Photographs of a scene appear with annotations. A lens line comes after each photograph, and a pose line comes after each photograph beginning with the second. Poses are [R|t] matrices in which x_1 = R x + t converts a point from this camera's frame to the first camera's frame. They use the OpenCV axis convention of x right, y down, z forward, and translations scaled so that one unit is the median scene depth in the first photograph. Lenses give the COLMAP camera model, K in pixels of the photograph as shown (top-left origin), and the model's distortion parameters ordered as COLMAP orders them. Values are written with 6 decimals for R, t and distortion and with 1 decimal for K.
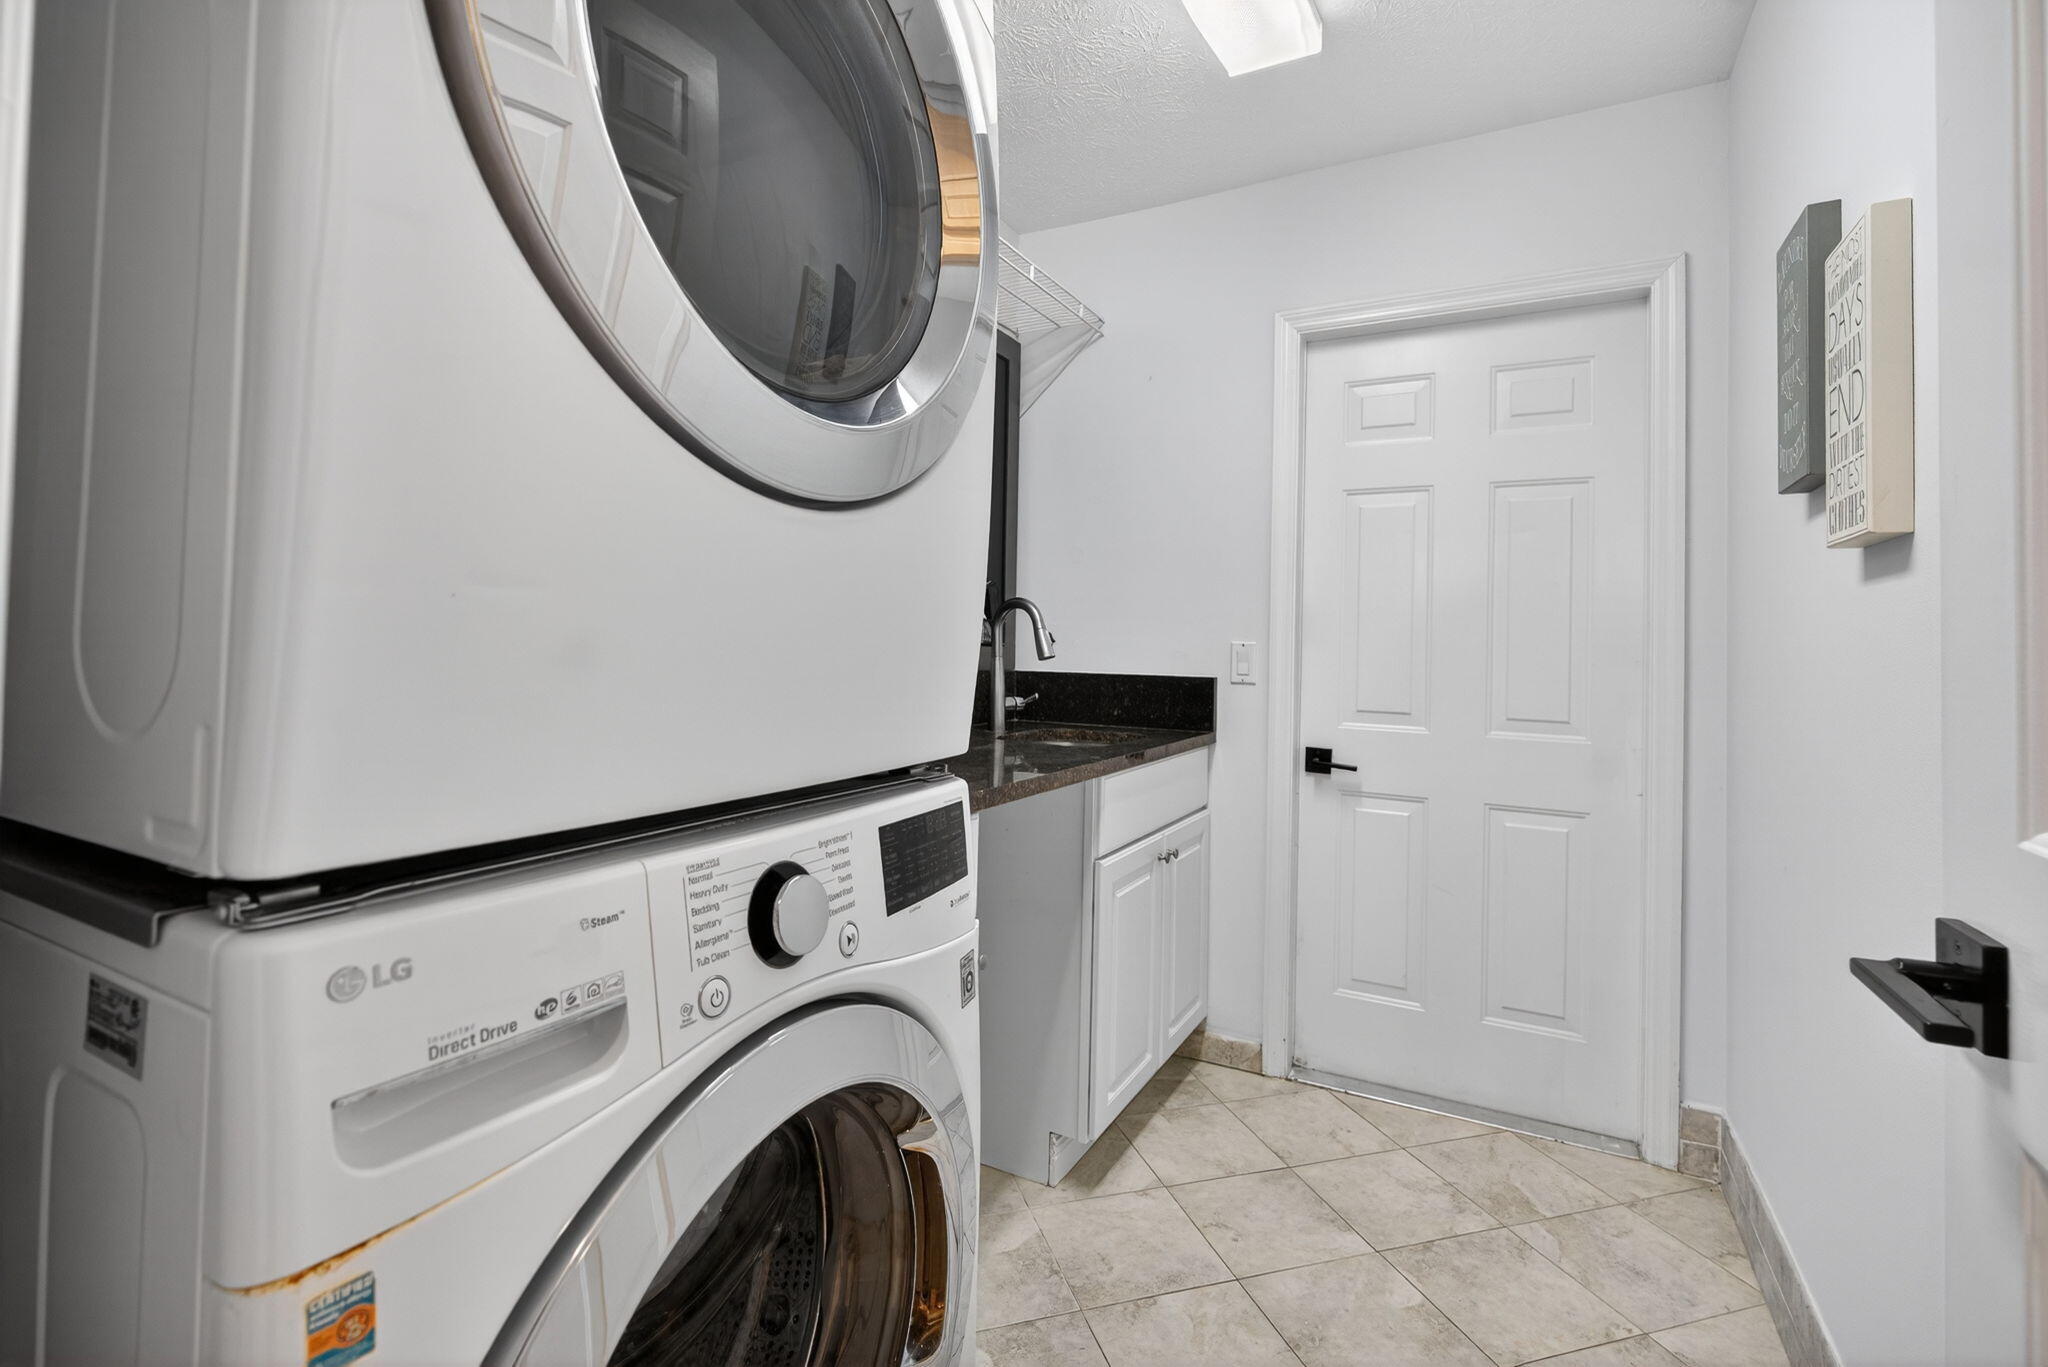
lens RADIAL K [[927.9, 0, 1018.2], [0, 927.9, 632.5], [0, 0, 1]] dist [0.001676, -0.000616]
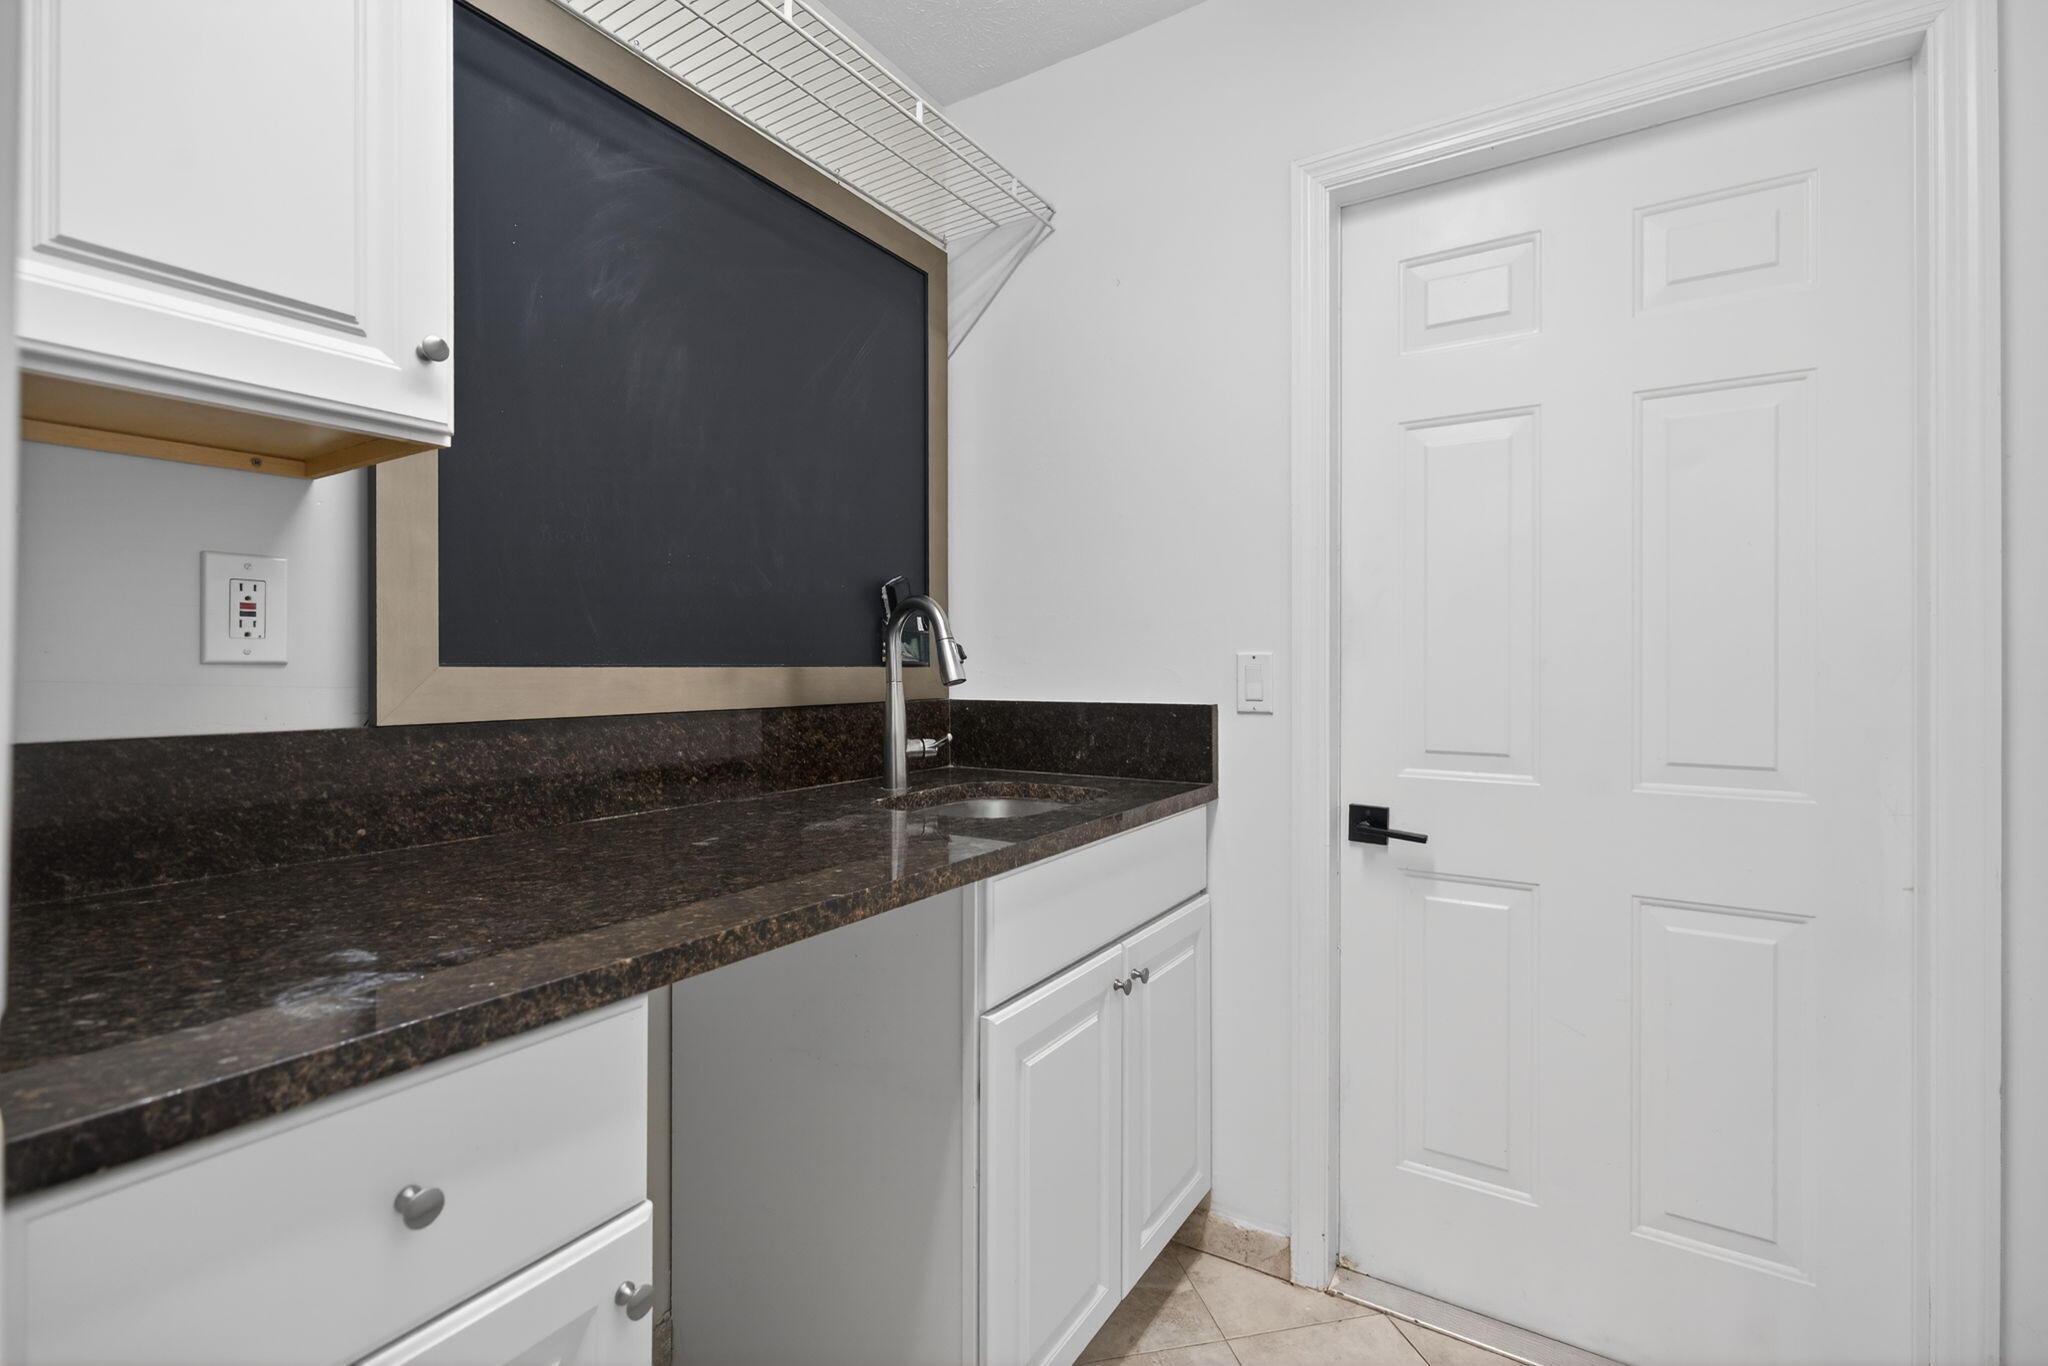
lens RADIAL K [[918.2, 0, 1020.8], [0, 918.2, 670.7], [0, 0, 1]] dist [-0.002088, 0.002869]
pose [[0.996998, -0.021332, -0.074434, 0.123453], [0.022641, 0.999603, 0.016794, 0.008333], [0.074047, -0.018428, 0.997084, 0.315934]]
